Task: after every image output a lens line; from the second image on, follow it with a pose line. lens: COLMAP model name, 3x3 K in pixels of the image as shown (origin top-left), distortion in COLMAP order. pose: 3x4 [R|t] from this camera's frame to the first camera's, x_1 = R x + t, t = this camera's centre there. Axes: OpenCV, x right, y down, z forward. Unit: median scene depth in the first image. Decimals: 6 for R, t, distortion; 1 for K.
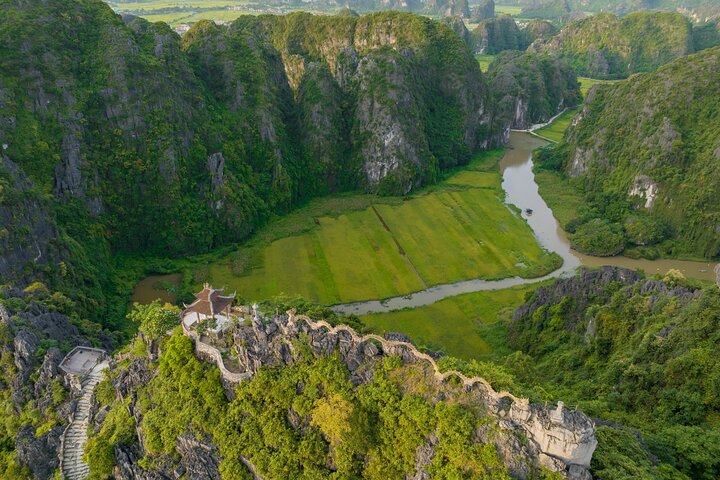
lens RADIAL K [[504.9, 0, 359.1], [0, 504.9, 240.6], [0, 0, 1]] dist [-0.035116, -0.005059]
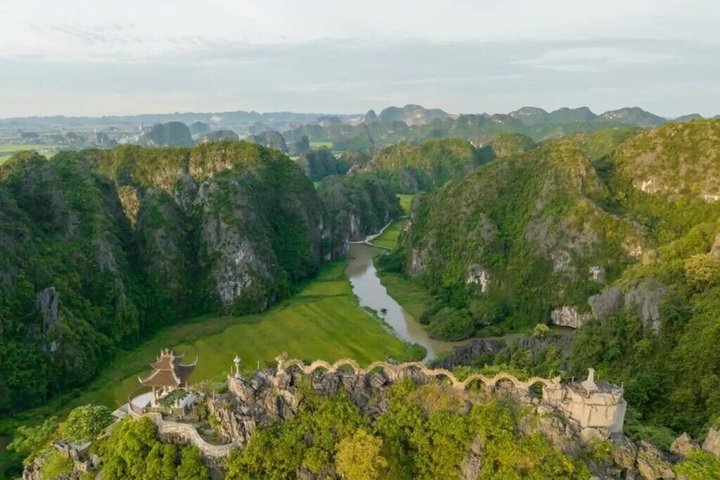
lens RADIAL K [[504.9, 0, 359.2], [0, 504.9, 241.1], [0, 0, 1]] dist [-0.035116, -0.005059]
pose [[0.941570, -0.085632, 0.325751, -0.042667], [0.163050, 0.962150, -0.218363, 0.024585], [-0.294723, 0.258718, 0.919893, 0.012625]]
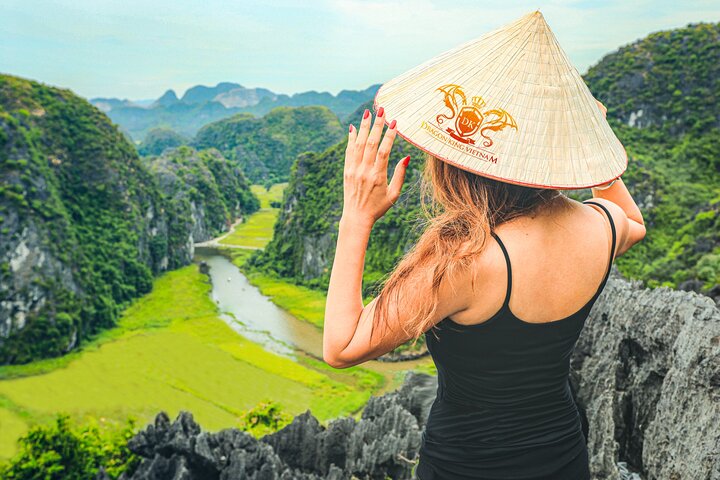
lens RADIAL K [[674.1, 0, 360.4], [0, 674.1, 238.5], [0, 0, 1]] dist [0.058226, 0.000000]
pose [[0.803254, -0.124848, 0.582405, -0.080916], [0.286987, 0.937928, -0.194753, 0.033654], [-0.521940, 0.323579, 0.789225, 0.232295]]
